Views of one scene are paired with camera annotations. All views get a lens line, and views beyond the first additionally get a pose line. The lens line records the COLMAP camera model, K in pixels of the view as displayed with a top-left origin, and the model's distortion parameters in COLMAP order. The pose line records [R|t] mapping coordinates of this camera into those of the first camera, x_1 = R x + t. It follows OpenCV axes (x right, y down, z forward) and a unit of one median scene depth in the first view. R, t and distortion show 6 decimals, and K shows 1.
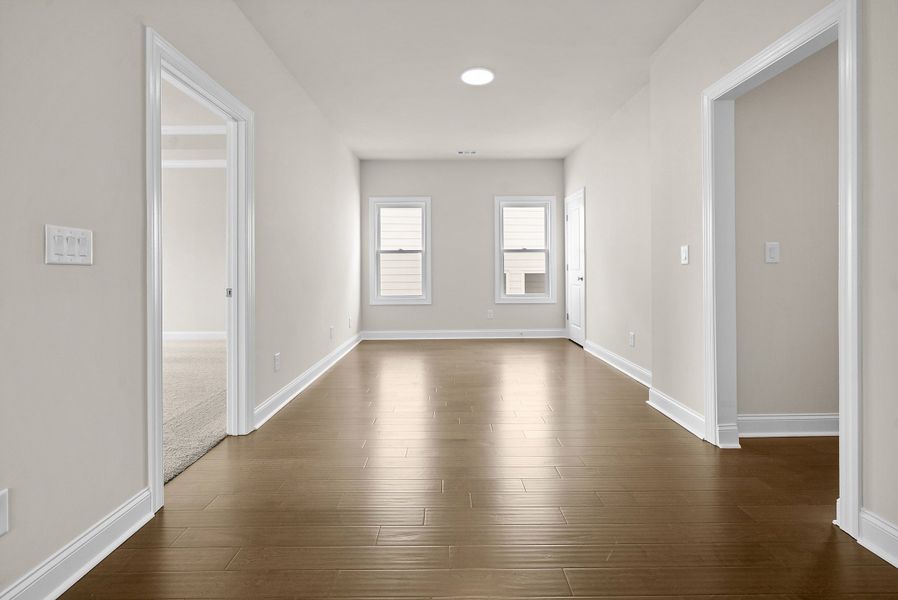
lens RADIAL K [[411.7, 0, 438.5], [0, 411.7, 271.0], [0, 0, 1]] dist [-0.002785, -0.000385]
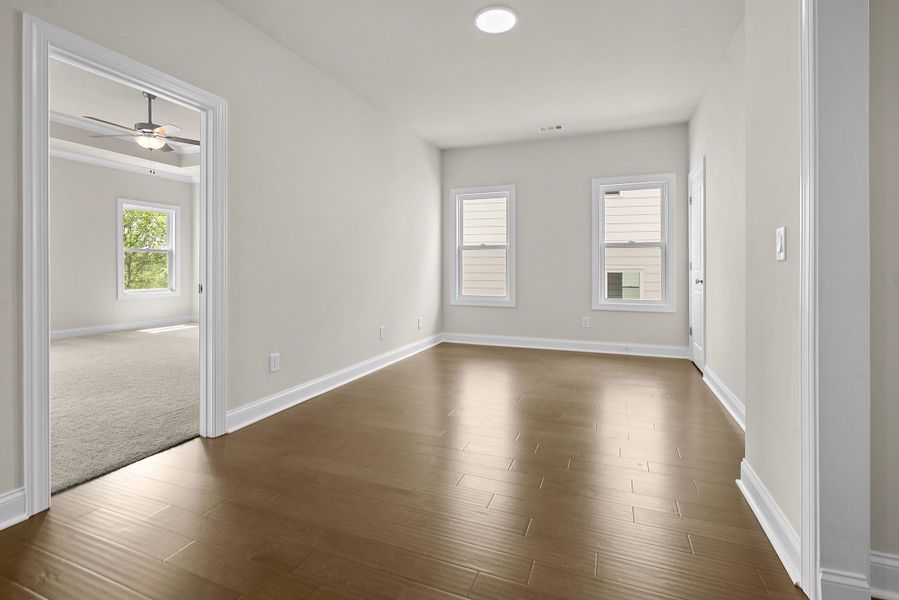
lens RADIAL K [[412.1, 0, 448.8], [0, 412.1, 269.0], [0, 0, 1]] dist [-0.002785, -0.000385]
pose [[0.932356, 0.009068, -0.361428, 0.167584], [-0.008949, 0.999958, 0.002002, -0.000894], [0.361431, 0.001367, 0.932398, 0.132251]]
